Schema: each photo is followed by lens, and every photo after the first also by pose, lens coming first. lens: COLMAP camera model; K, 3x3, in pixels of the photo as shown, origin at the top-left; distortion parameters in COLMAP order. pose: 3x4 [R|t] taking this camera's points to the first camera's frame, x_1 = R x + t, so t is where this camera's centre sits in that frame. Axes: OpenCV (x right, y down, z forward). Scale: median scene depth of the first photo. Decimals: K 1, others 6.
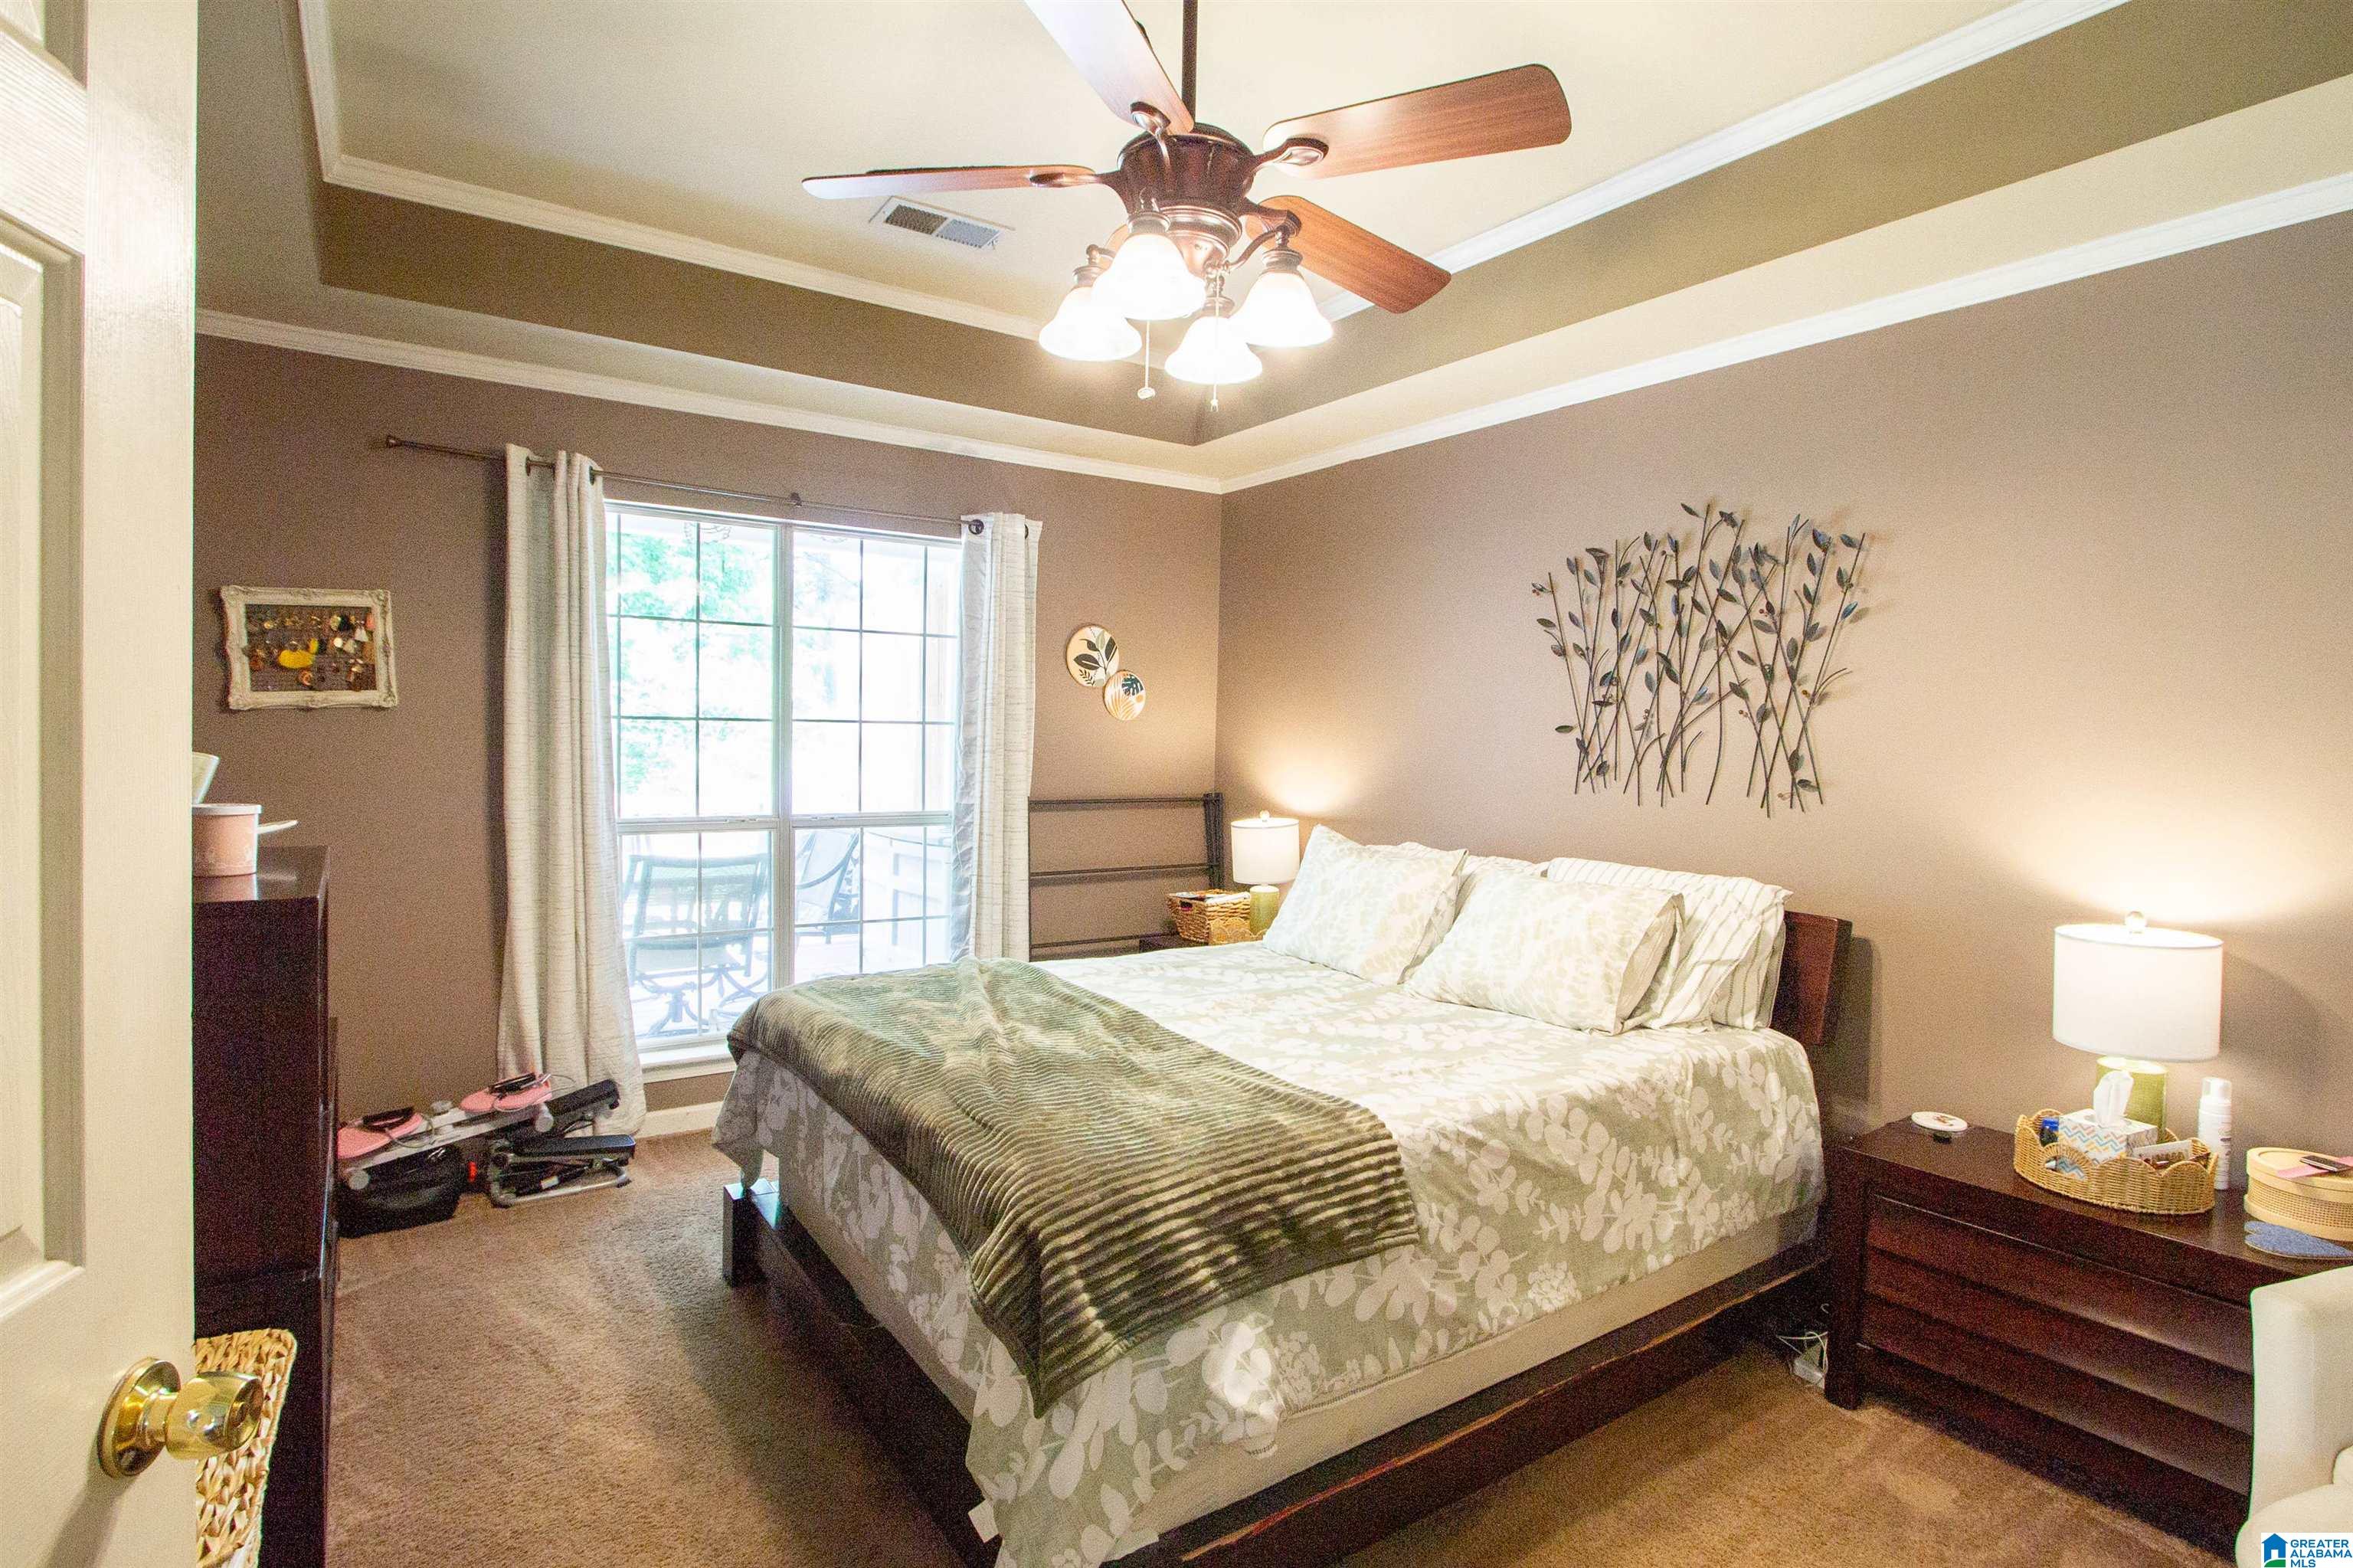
lens RADIAL K [[1175.8, 0, 1186.6], [0, 1175.8, 777.0], [0, 0, 1]] dist [-0.020243, 0.001536]
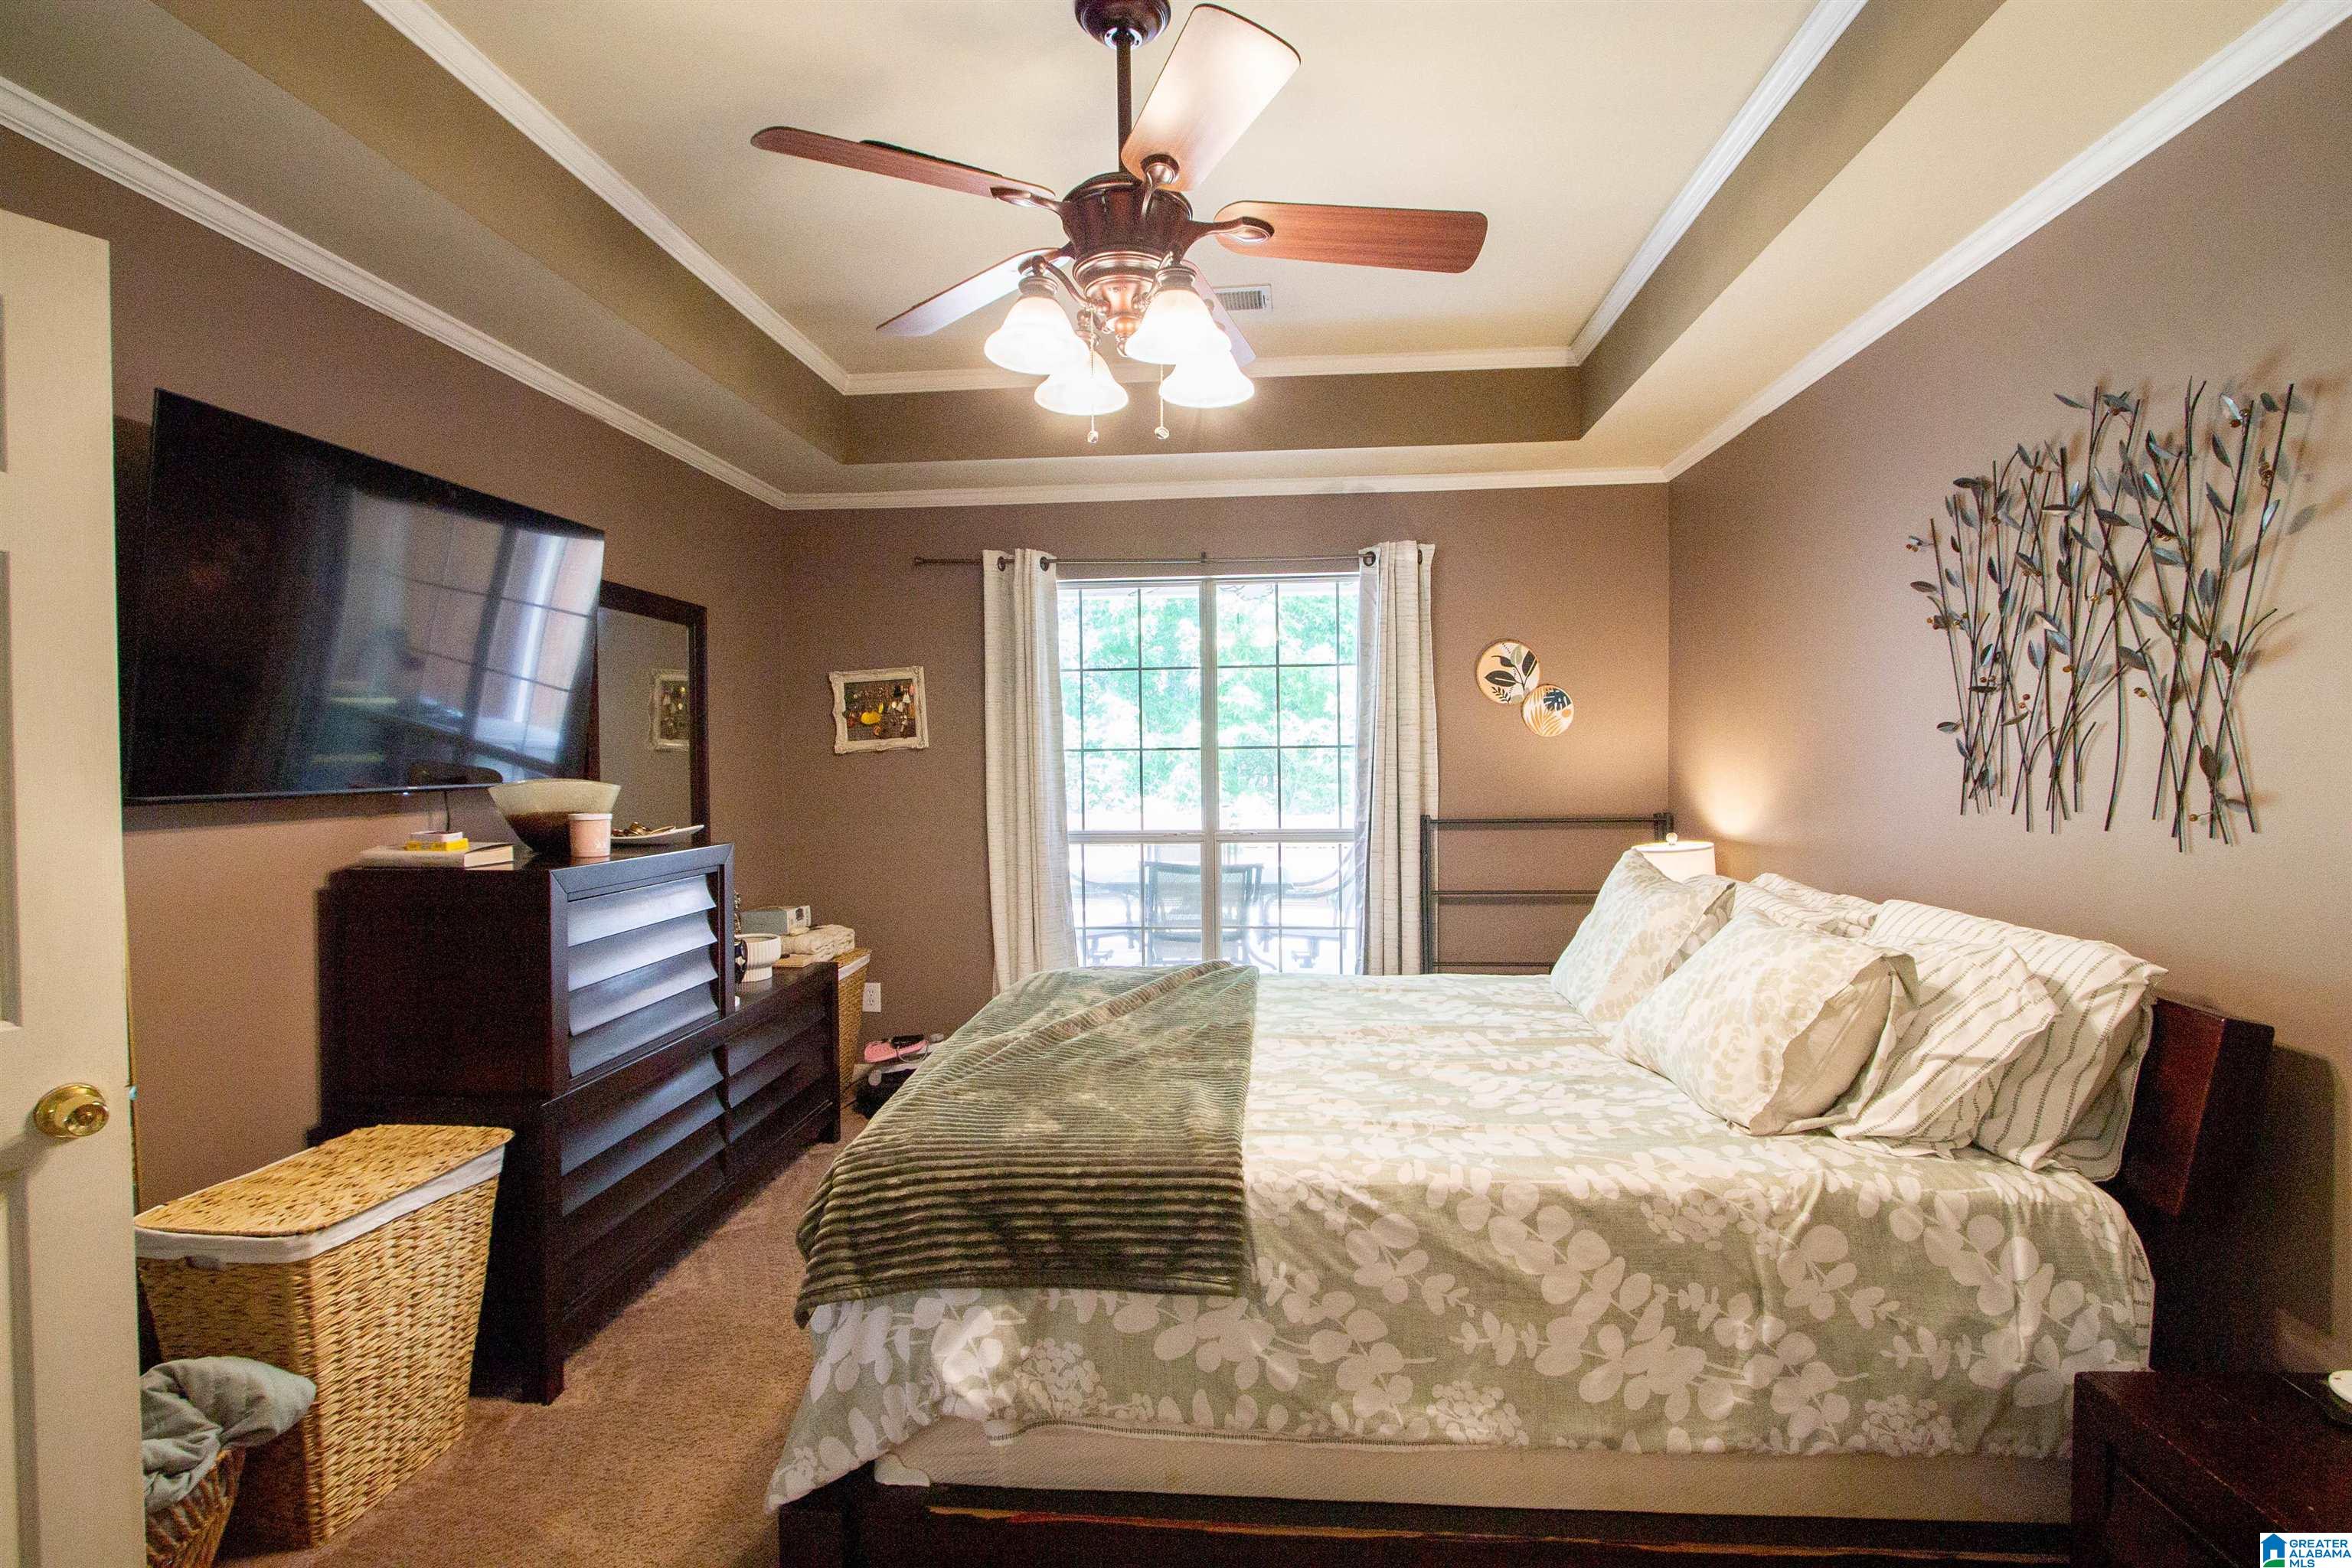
lens RADIAL K [[1106.3, 0, 1179.6], [0, 1106.3, 776.2], [0, 0, 1]] dist [-0.021125, 0.002738]
pose [[0.771465, -0.016324, -0.636062, 0.511523], [0.002929, 0.999751, -0.022106, 0.005114], [0.636264, 0.015191, 0.771321, 0.211744]]
